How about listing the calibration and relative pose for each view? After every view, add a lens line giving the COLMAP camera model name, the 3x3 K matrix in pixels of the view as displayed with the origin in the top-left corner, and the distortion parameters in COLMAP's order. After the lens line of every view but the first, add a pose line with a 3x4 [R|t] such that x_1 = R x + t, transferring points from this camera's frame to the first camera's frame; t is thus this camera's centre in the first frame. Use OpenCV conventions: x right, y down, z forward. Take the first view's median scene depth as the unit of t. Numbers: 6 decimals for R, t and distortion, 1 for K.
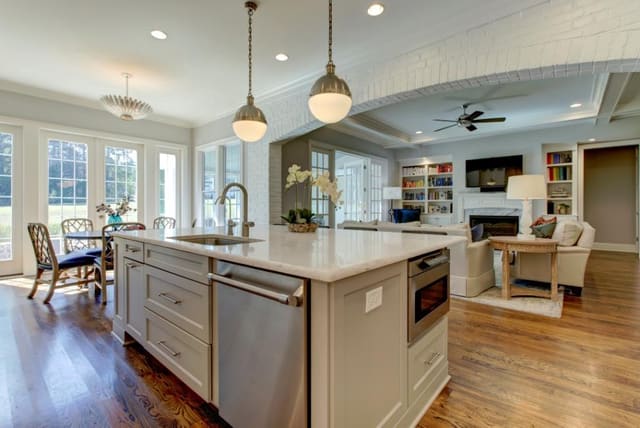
lens RADIAL K [[289.4, 0, 321.3], [0, 289.4, 207.5], [0, 0, 1]] dist [-0.003202, 0.002907]
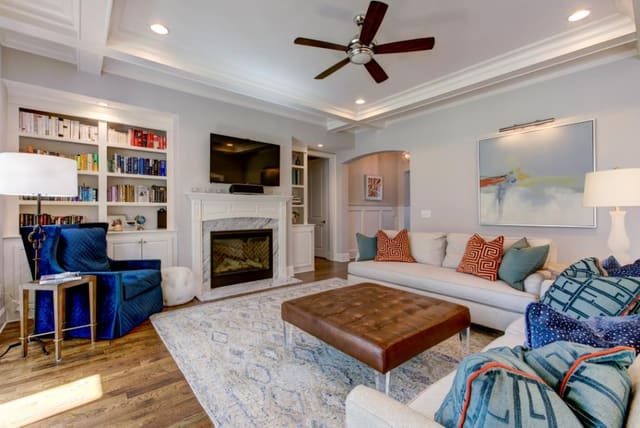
lens RADIAL K [[289.4, 0, 319.9], [0, 289.4, 212.4], [0, 0, 1]] dist [-0.003202, 0.002907]
pose [[0.163593, -0.003399, 0.986522, -0.013110], [0.005059, 0.999984, 0.002606, -0.010245], [-0.986515, 0.004565, 0.163608, 0.637739]]
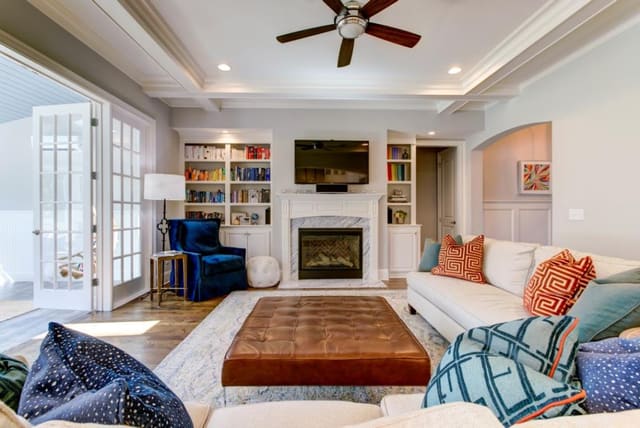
lens RADIAL K [[289.4, 0, 316.6], [0, 289.4, 211.2], [0, 0, 1]] dist [-0.003202, 0.002907]
pose [[0.742593, -0.001377, 0.669741, 0.106155], [0.001640, 0.999999, 0.000238, -0.009280], [-0.669741, 0.000921, 0.742594, 0.460006]]
